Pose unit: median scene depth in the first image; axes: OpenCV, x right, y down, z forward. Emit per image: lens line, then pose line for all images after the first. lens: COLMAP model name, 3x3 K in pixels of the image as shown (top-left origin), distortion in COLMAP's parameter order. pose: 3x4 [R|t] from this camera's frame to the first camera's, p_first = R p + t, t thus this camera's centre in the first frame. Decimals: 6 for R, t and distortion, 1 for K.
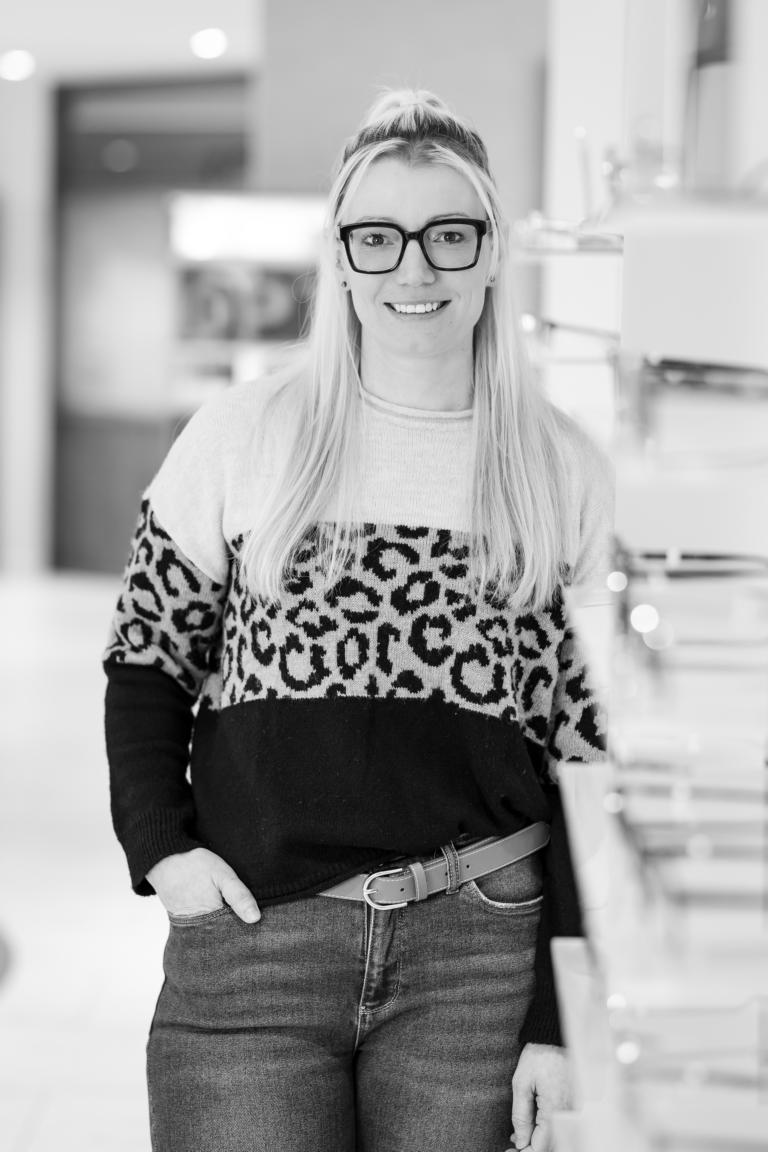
lens RADIAL K [[2674.8, 0, 382.6], [0, 2674.8, 582.9], [0, 0, 1]] dist [-0.026742, 0.000000]
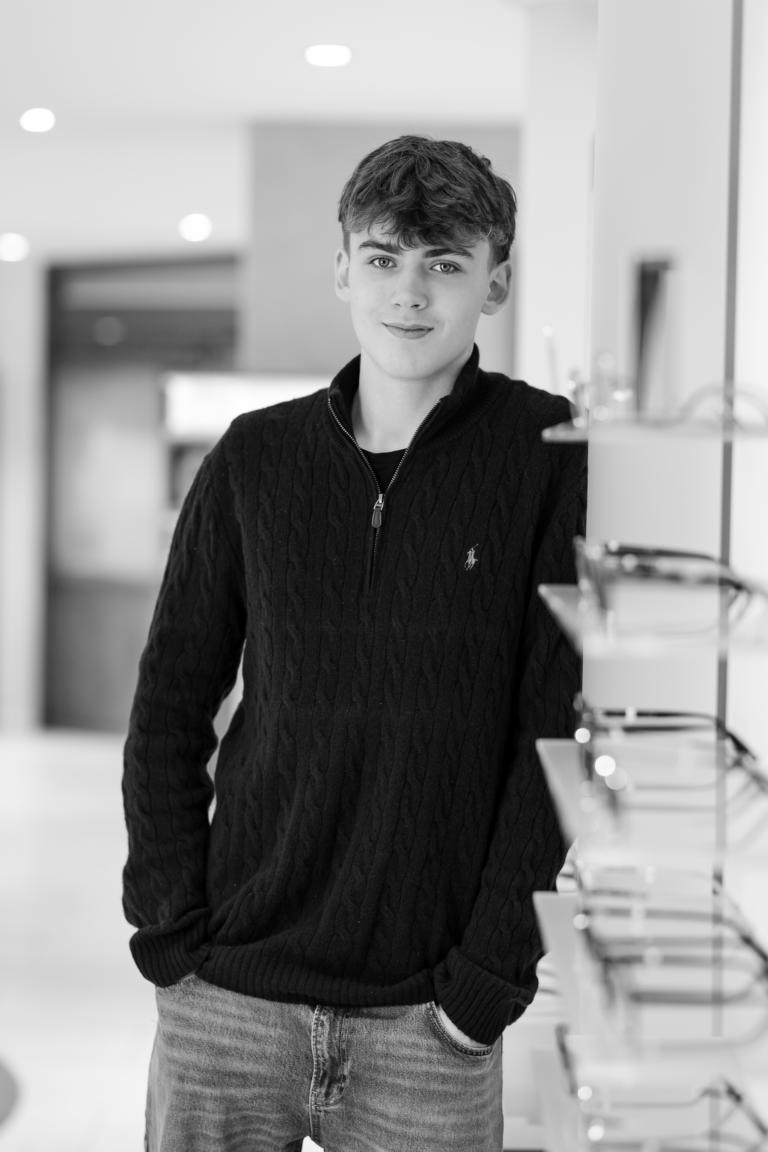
lens RADIAL K [[2674.8, 0, 384.1], [0, 2674.8, 573.7], [0, 0, 1]] dist [-0.026742, 0.000000]
pose [[0.999920, -0.002642, 0.012346, -0.014513], [0.003401, 0.998083, -0.061802, 0.000975], [-0.012159, 0.061839, 0.998012, -0.181918]]
